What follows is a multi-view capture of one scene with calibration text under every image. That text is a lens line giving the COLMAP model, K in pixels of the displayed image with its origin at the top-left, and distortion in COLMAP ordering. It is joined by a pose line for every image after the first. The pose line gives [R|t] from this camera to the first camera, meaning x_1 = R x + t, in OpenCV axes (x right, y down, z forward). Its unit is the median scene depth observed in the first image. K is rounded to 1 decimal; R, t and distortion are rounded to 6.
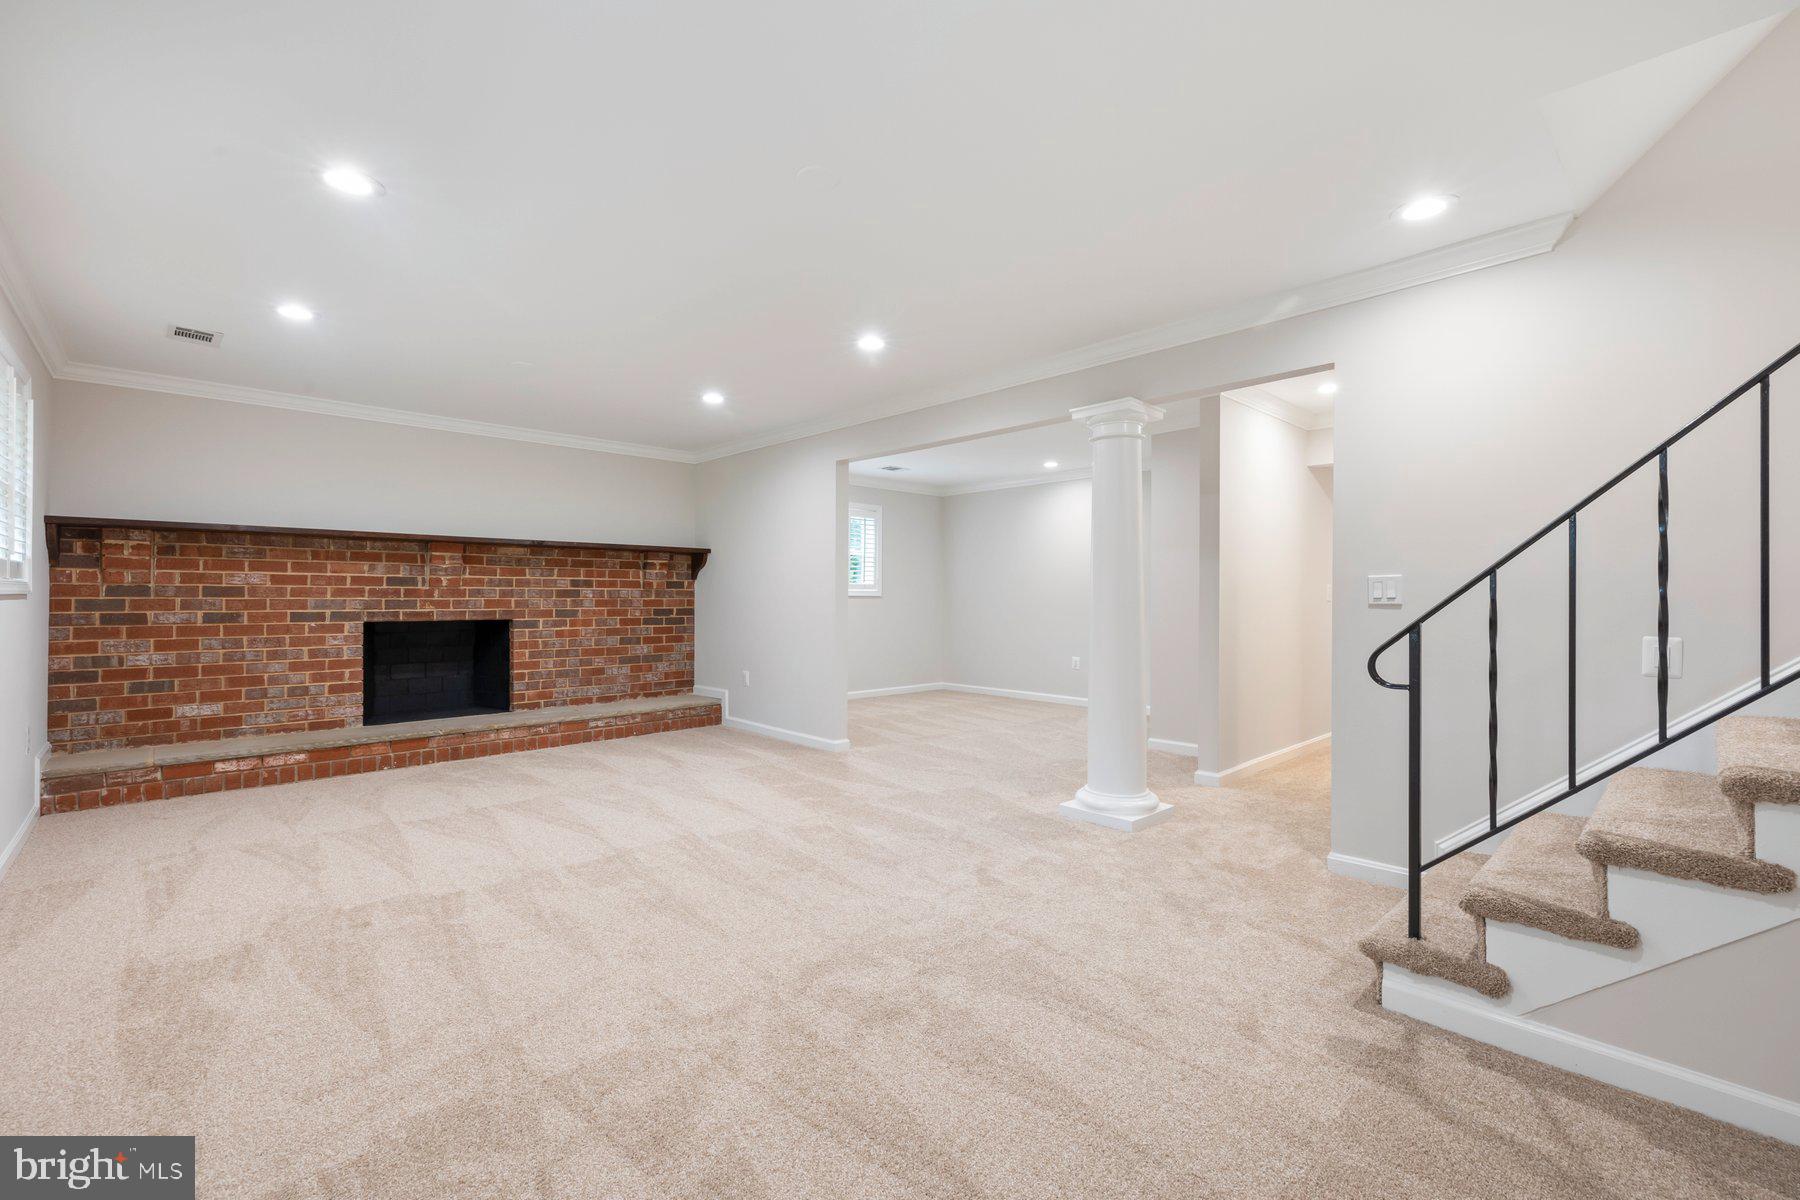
lens RADIAL K [[755.8, 0, 891.2], [0, 755.8, 595.3], [0, 0, 1]] dist [0.000242, -0.000199]
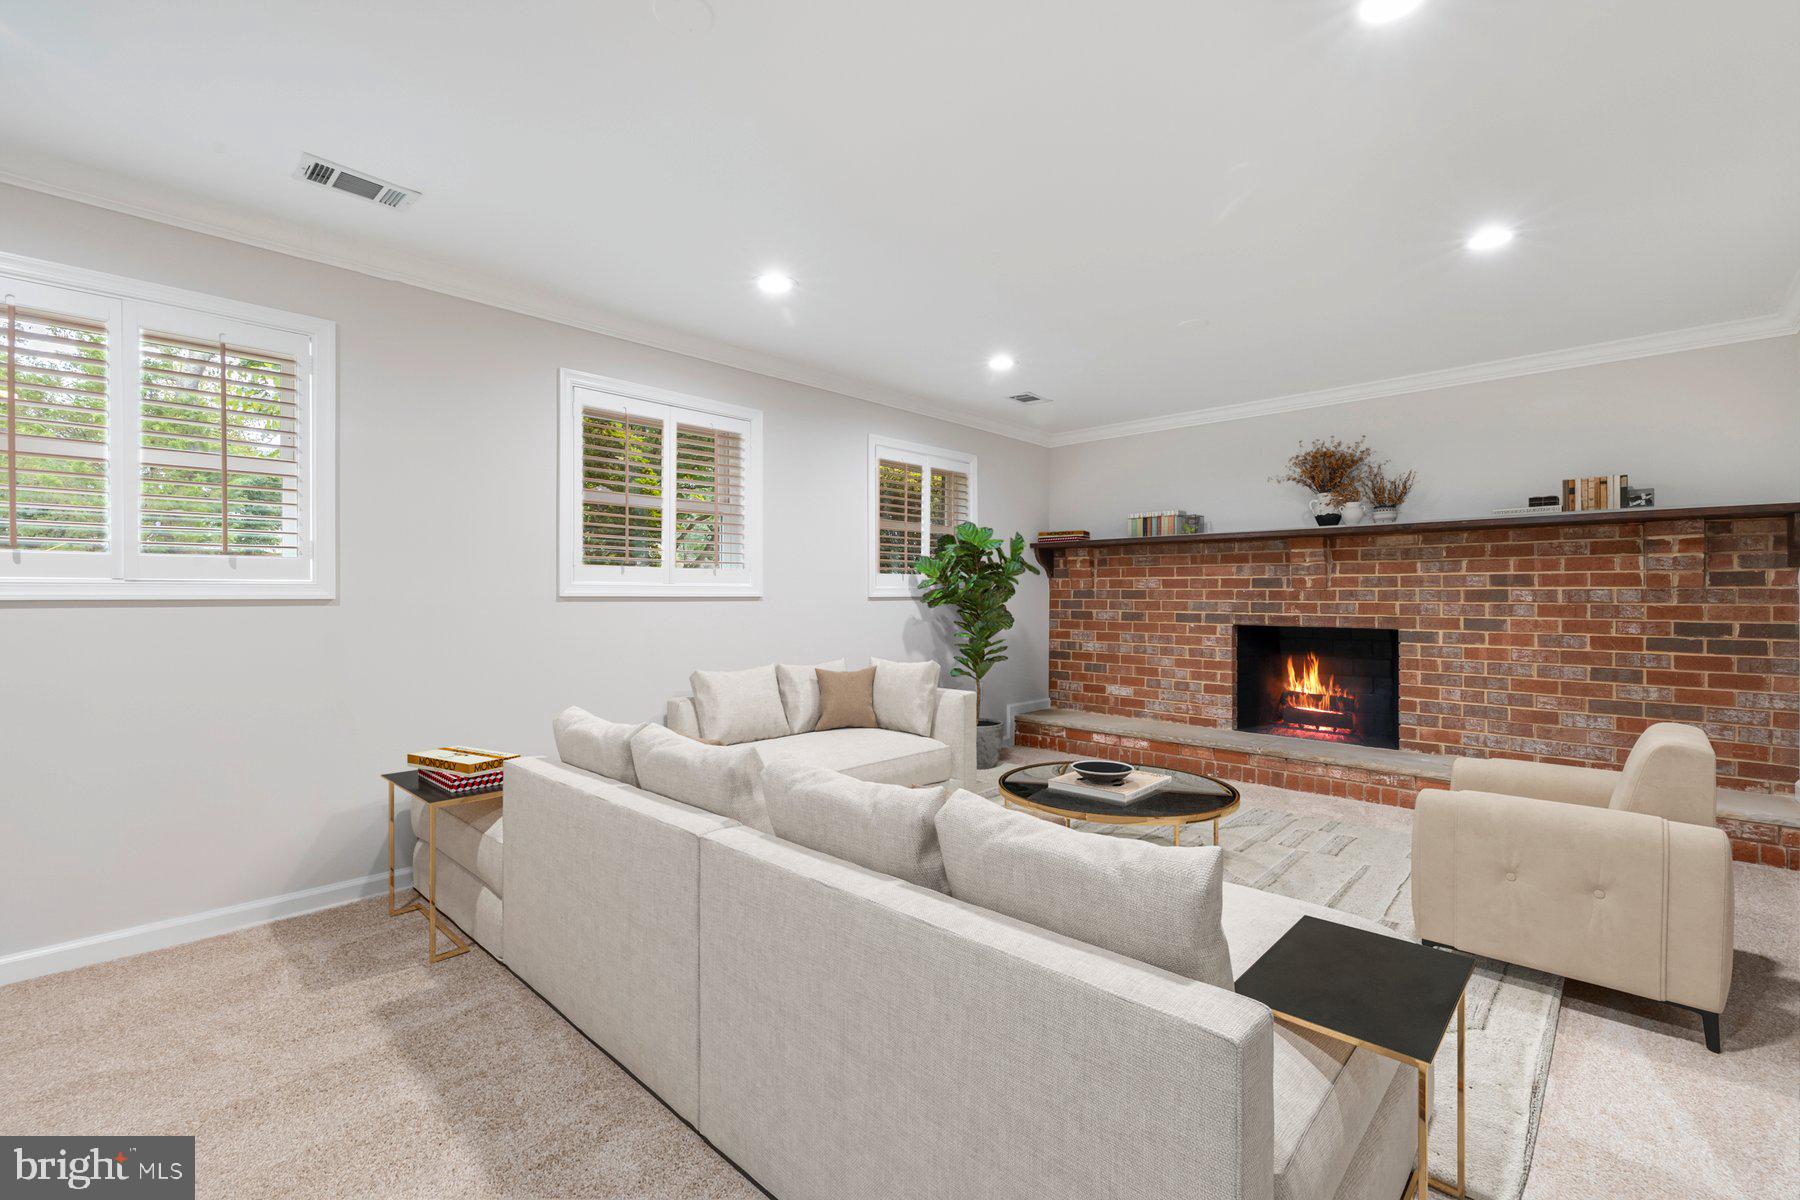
lens RADIAL K [[755.8, 0, 891.2], [0, 755.8, 595.3], [0, 0, 1]] dist [0.000242, -0.000199]
pose [[0.057352, -0.002590, -0.998351, 0.262074], [-0.001548, 0.999995, -0.002683, 0.000143], [0.998353, 0.001699, 0.057348, 0.494537]]
